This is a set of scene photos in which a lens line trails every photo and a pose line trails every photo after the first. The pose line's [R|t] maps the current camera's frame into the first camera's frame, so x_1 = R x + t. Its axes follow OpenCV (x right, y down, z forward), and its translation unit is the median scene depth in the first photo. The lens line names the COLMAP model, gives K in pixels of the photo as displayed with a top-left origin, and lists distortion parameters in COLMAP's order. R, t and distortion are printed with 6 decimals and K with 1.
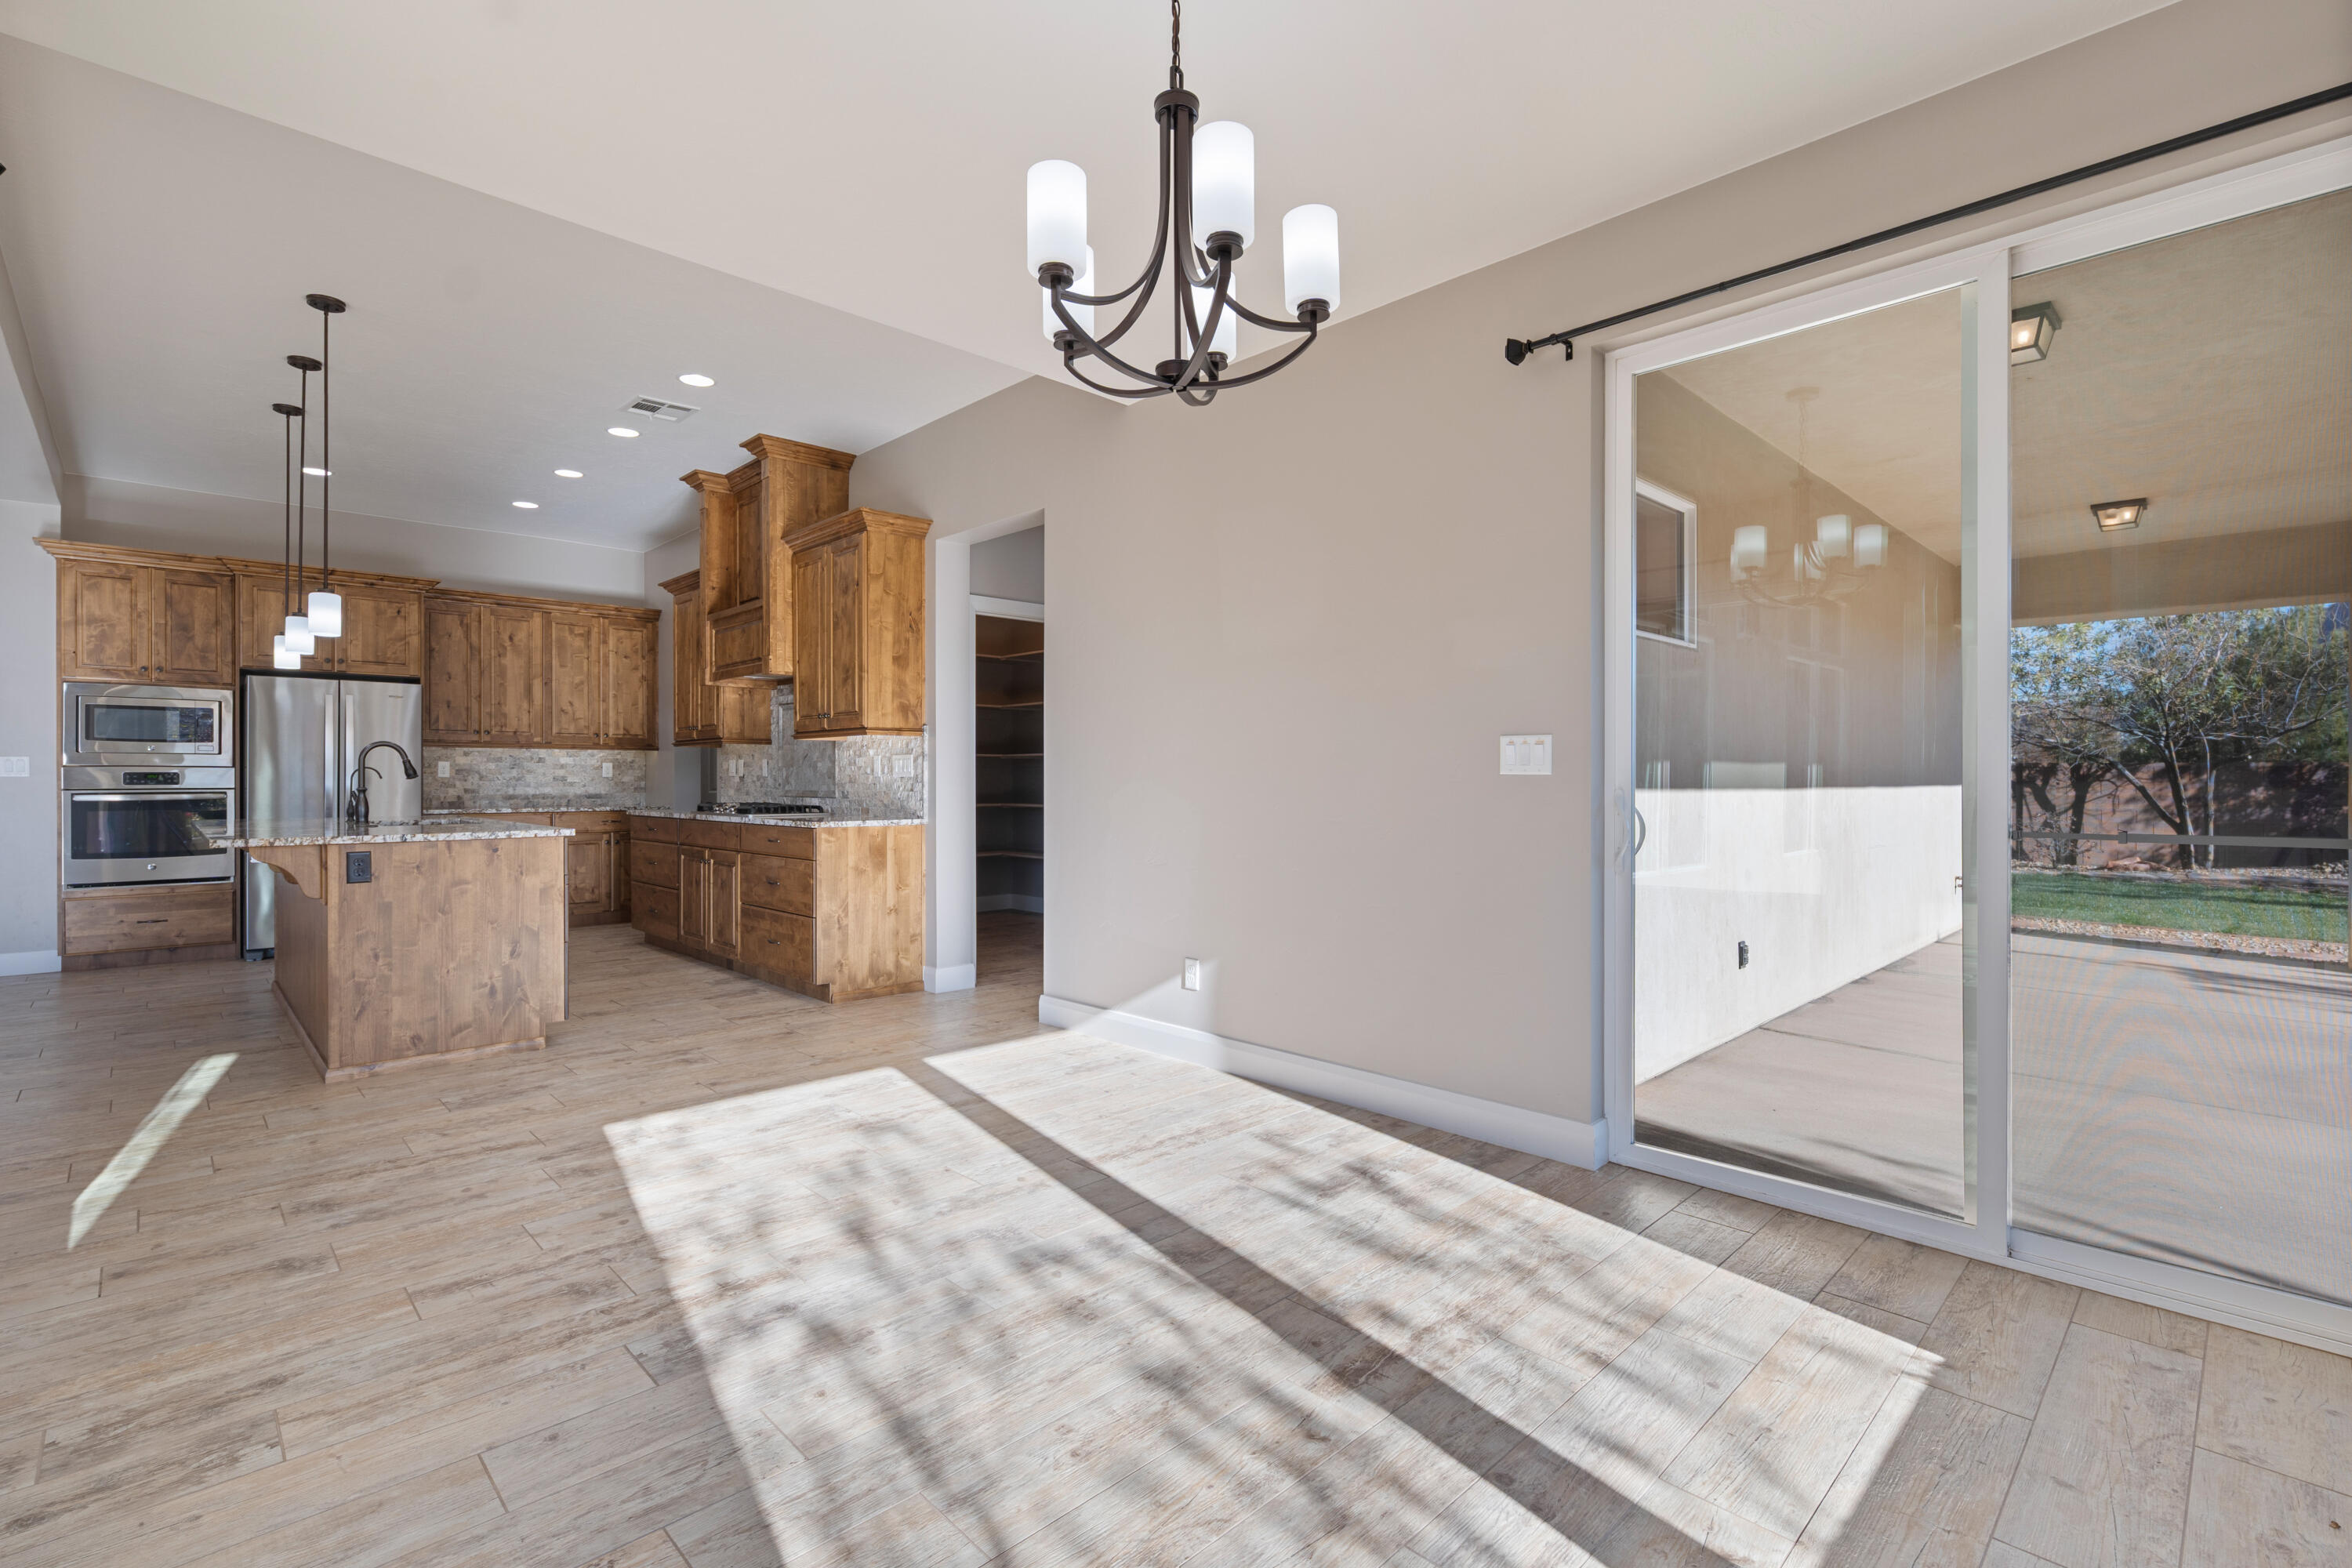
lens RADIAL K [[1078.8, 0, 1181.8], [0, 1078.8, 776.4], [0, 0, 1]] dist [0.002033, 0.000047]
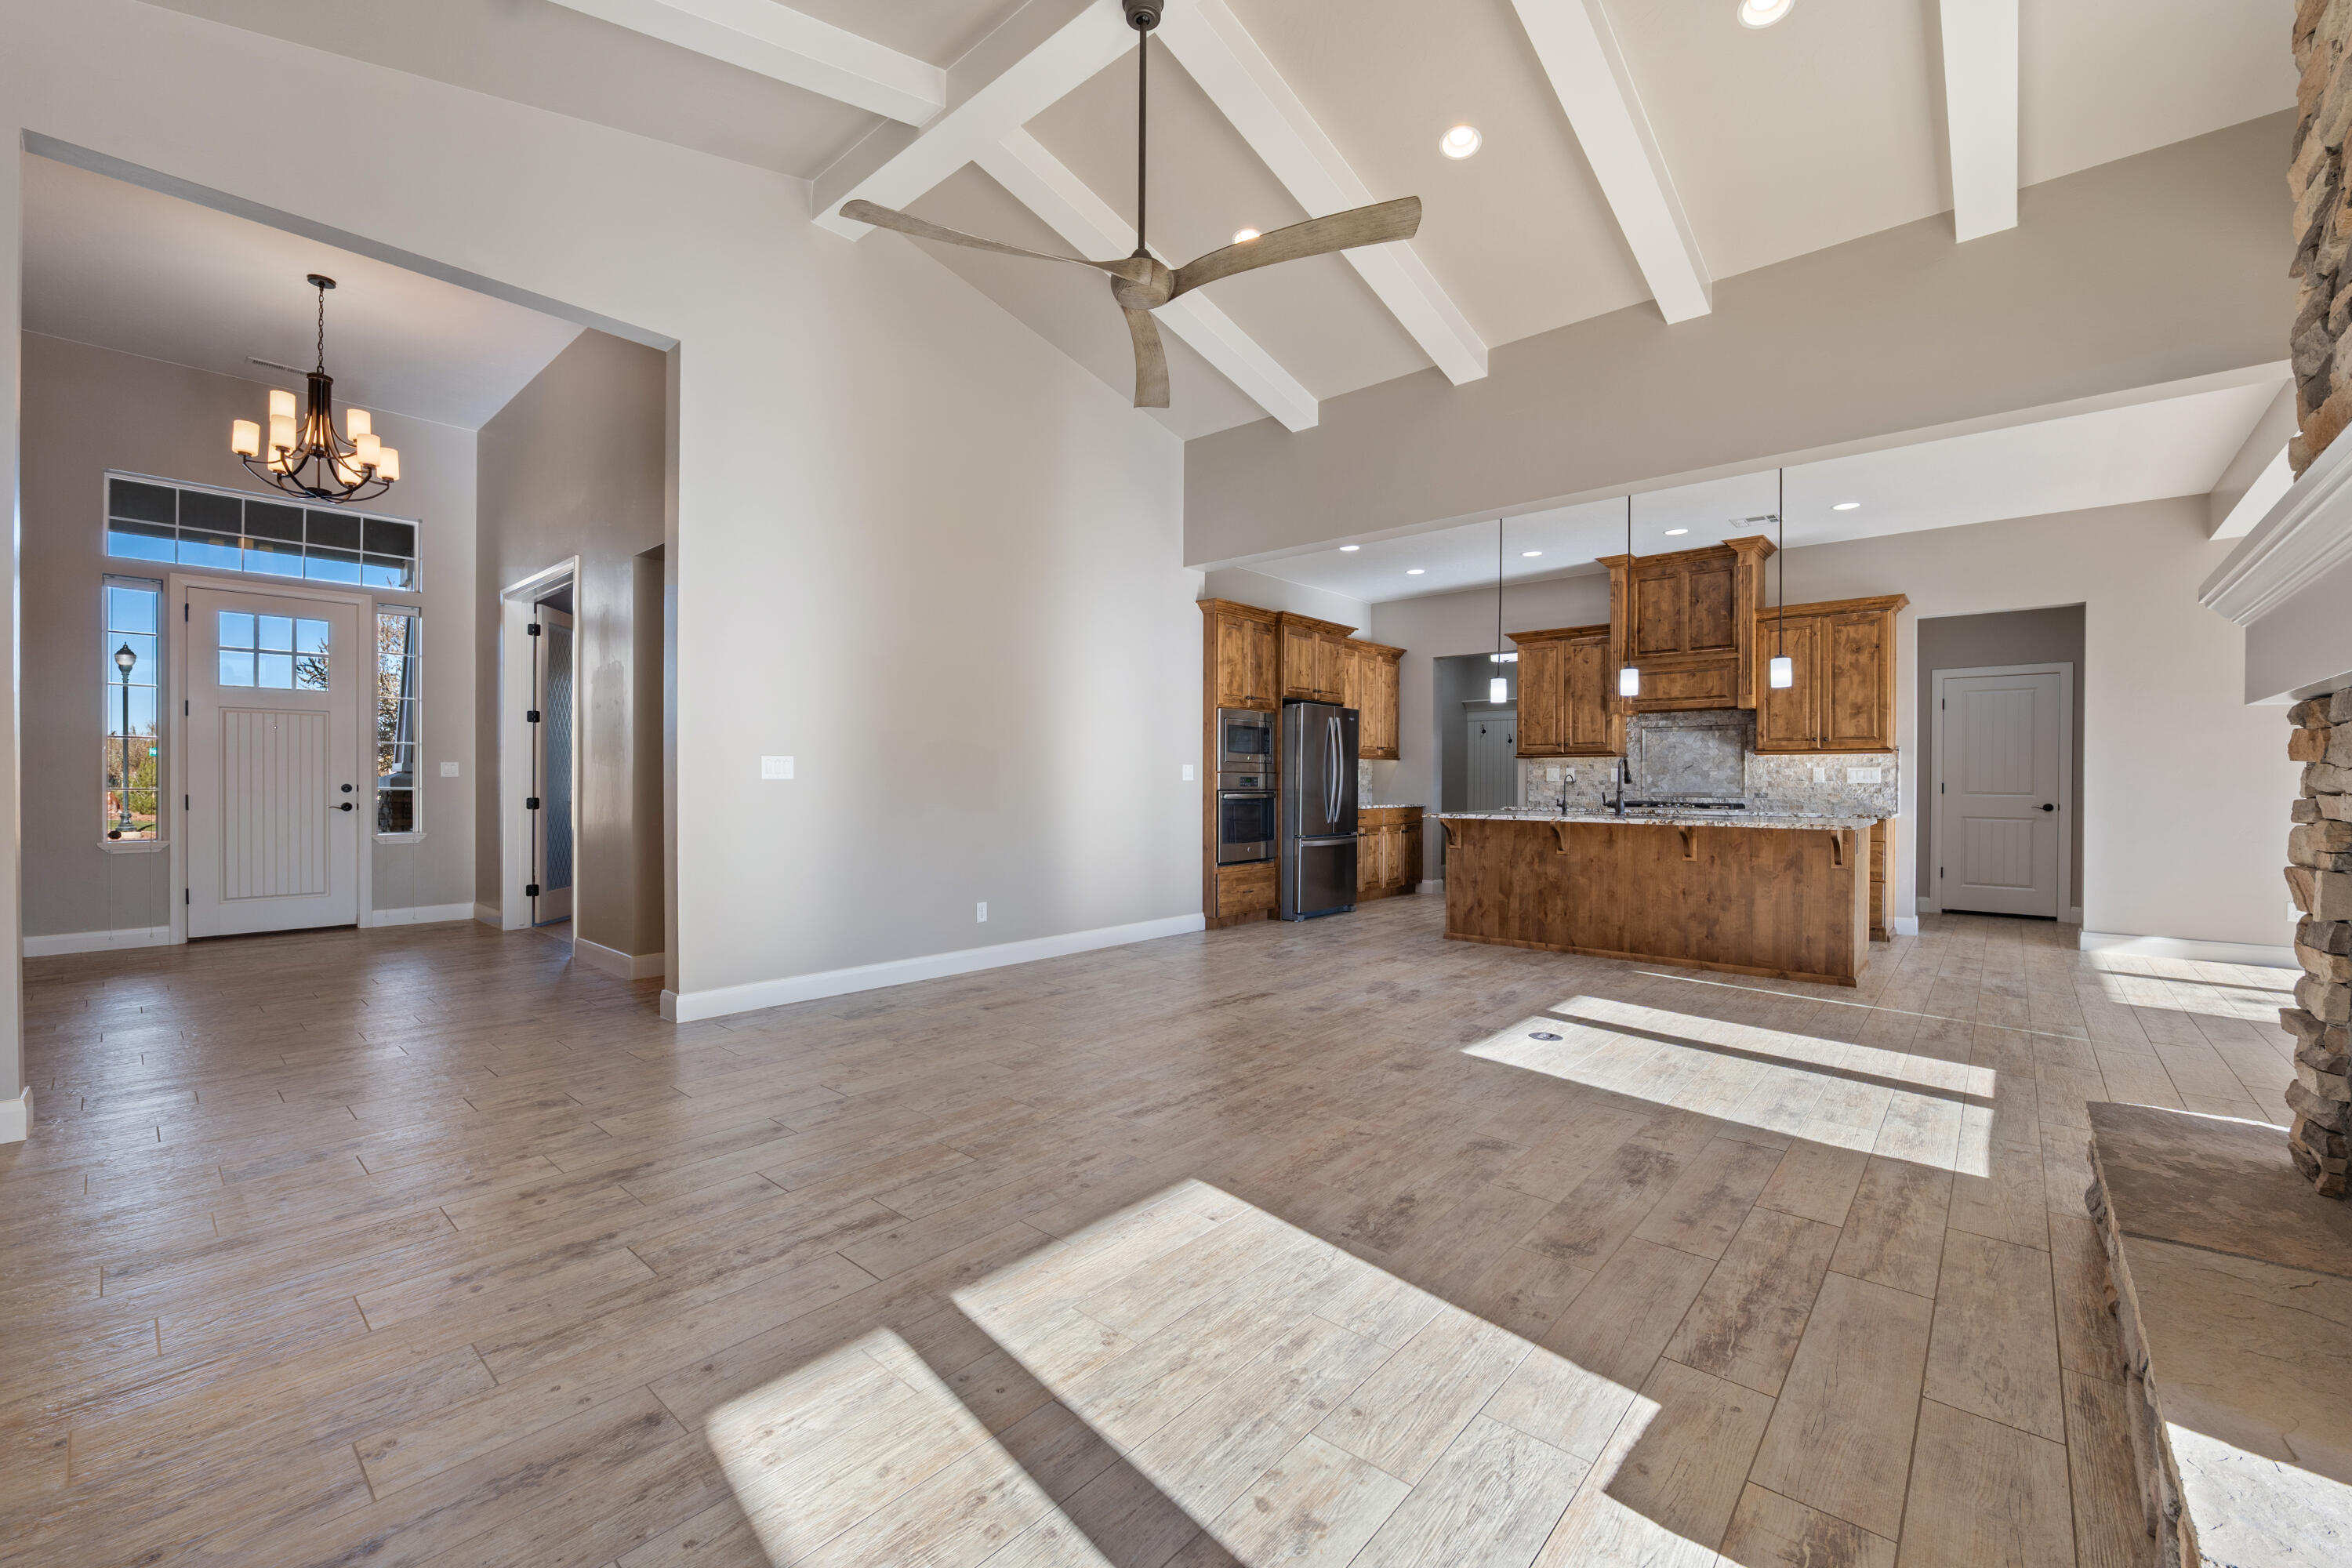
lens RADIAL K [[956.5, 0, 1173.7], [0, 956.5, 788.8], [0, 0, 1]] dist [-0.013122, 0.000756]
pose [[0.996944, 0.002446, 0.078084, -0.886906], [-0.003341, 0.999930, 0.011335, -0.002105], [-0.078051, -0.011561, 0.996882, -0.111150]]
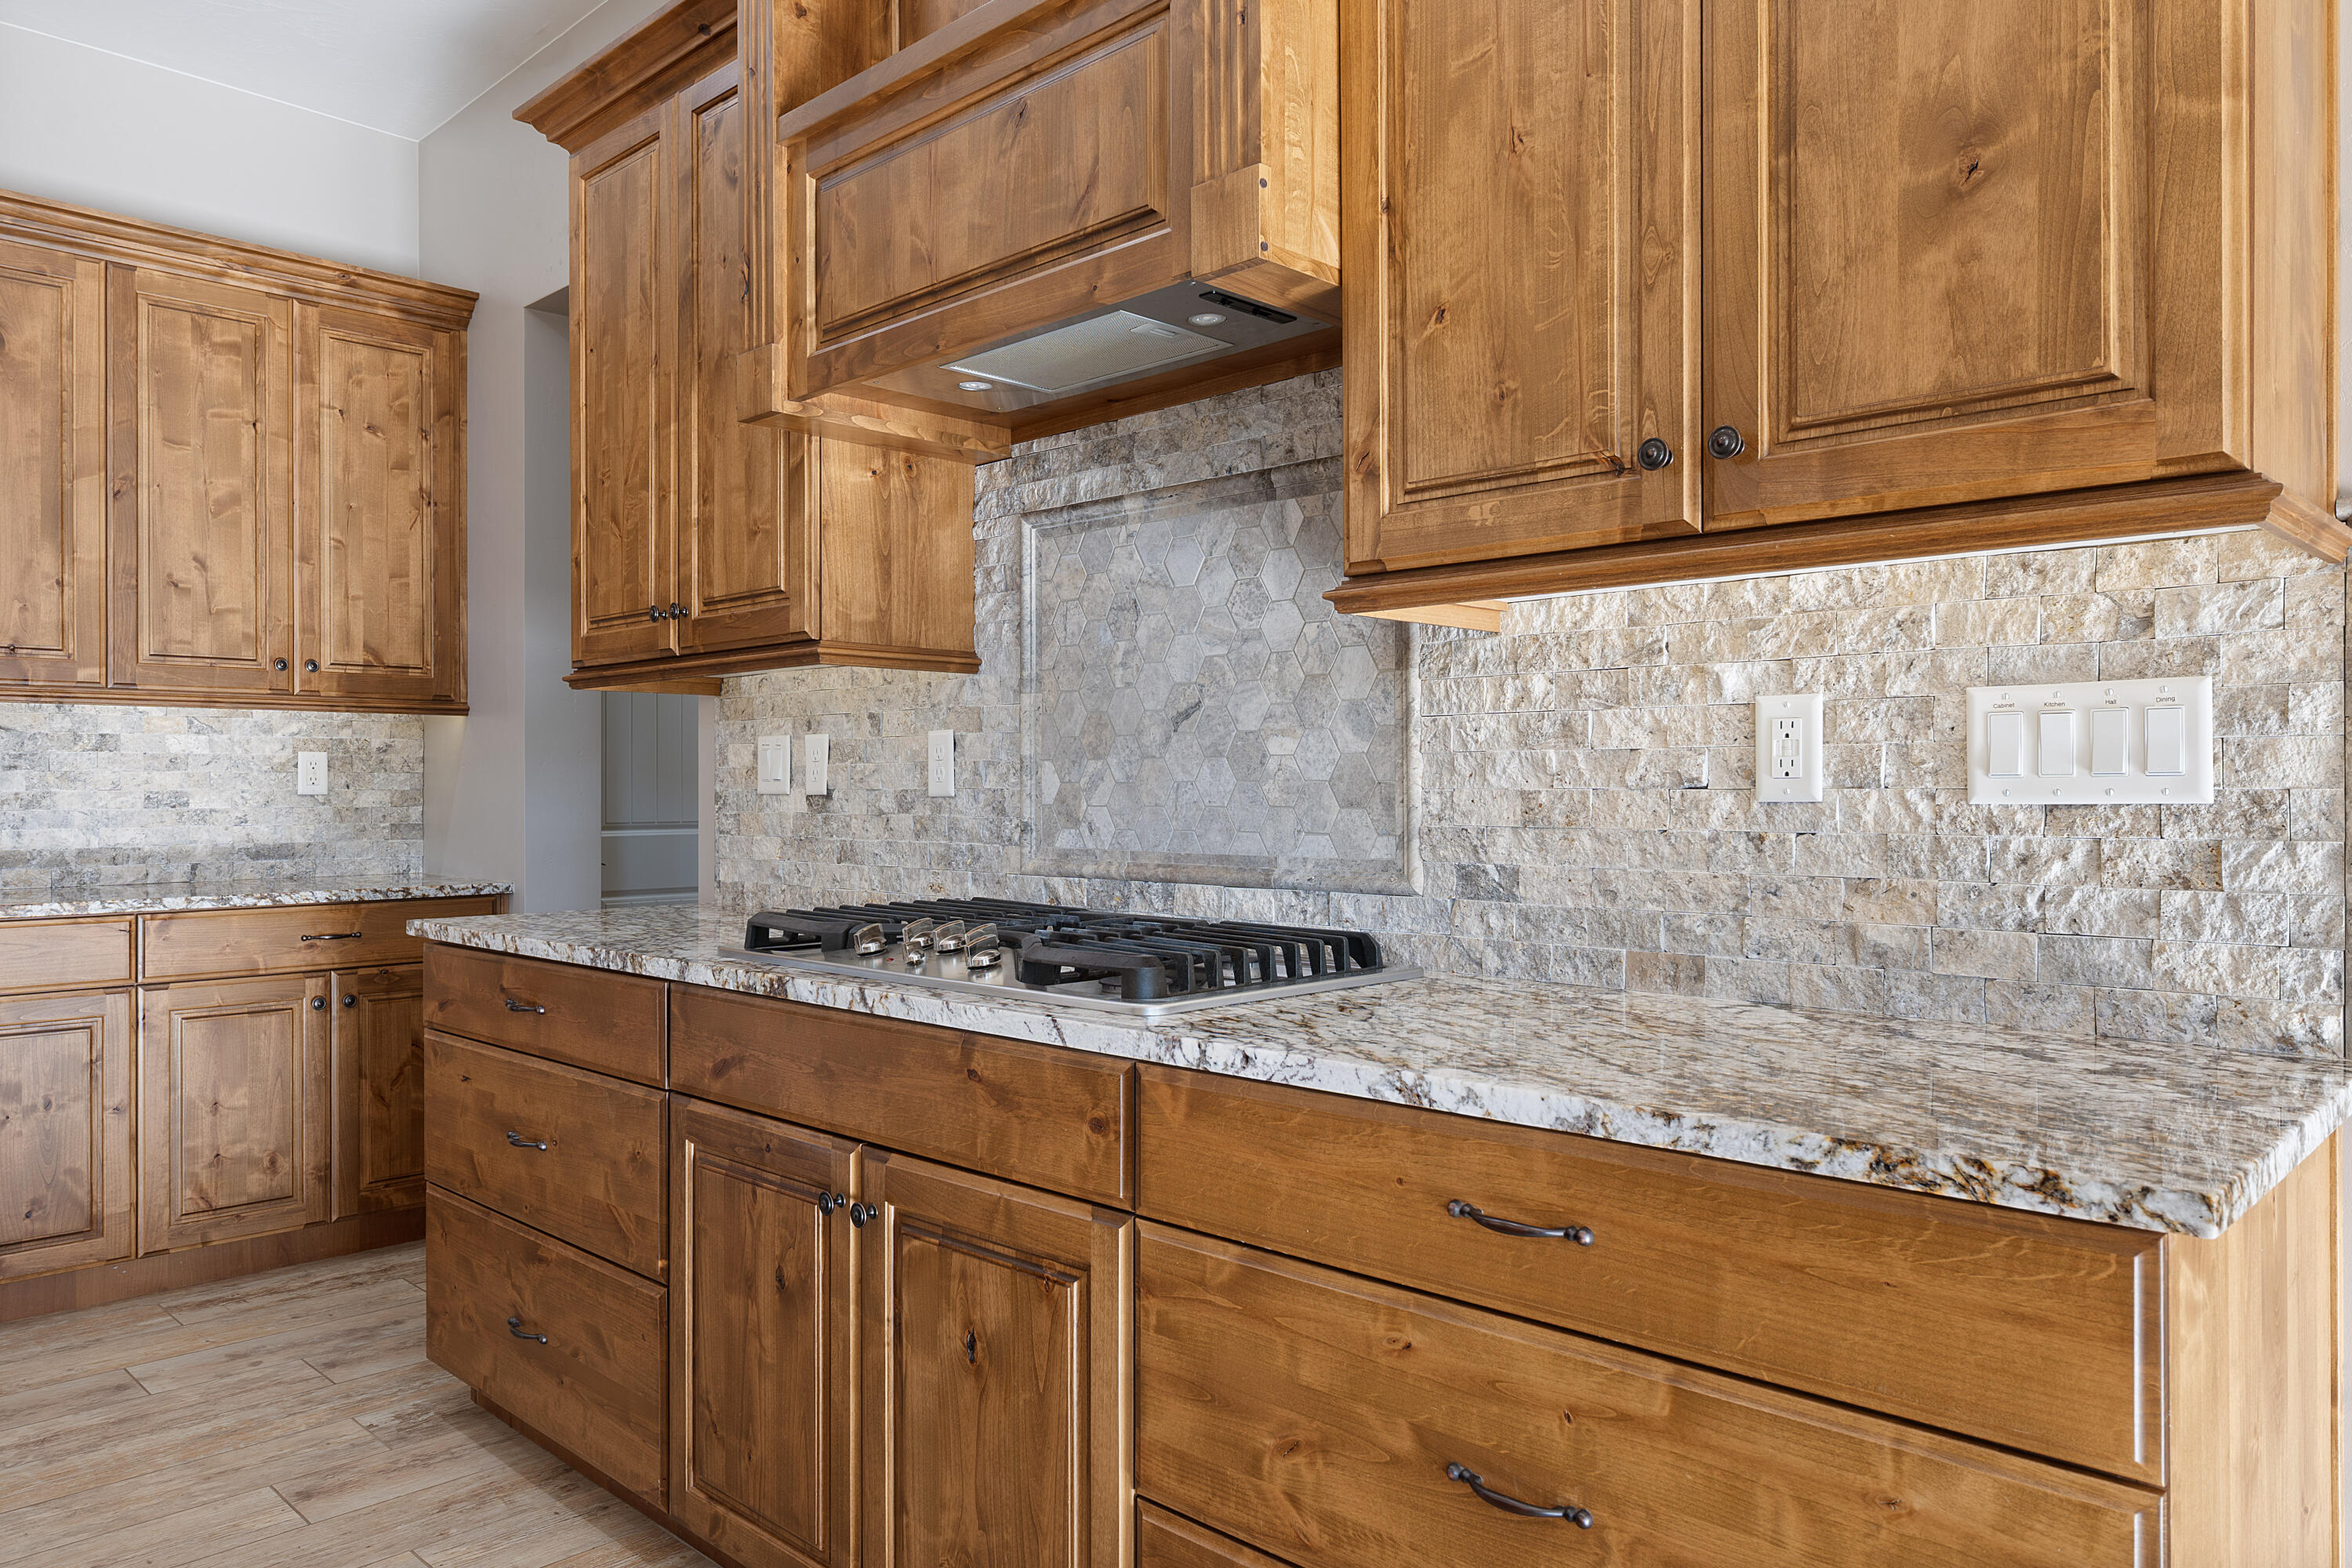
lens RADIAL K [[1569.6, 0, 1176.0], [0, 1569.6, 784.0], [0, 0, 1]] dist [0.001812, -0.001625]
pose [[0.999362, -0.001519, 0.035677, -0.297840], [0.001515, 0.999999, 0.000139, -0.002294], [-0.035677, -0.000084, 0.999363, 0.532216]]
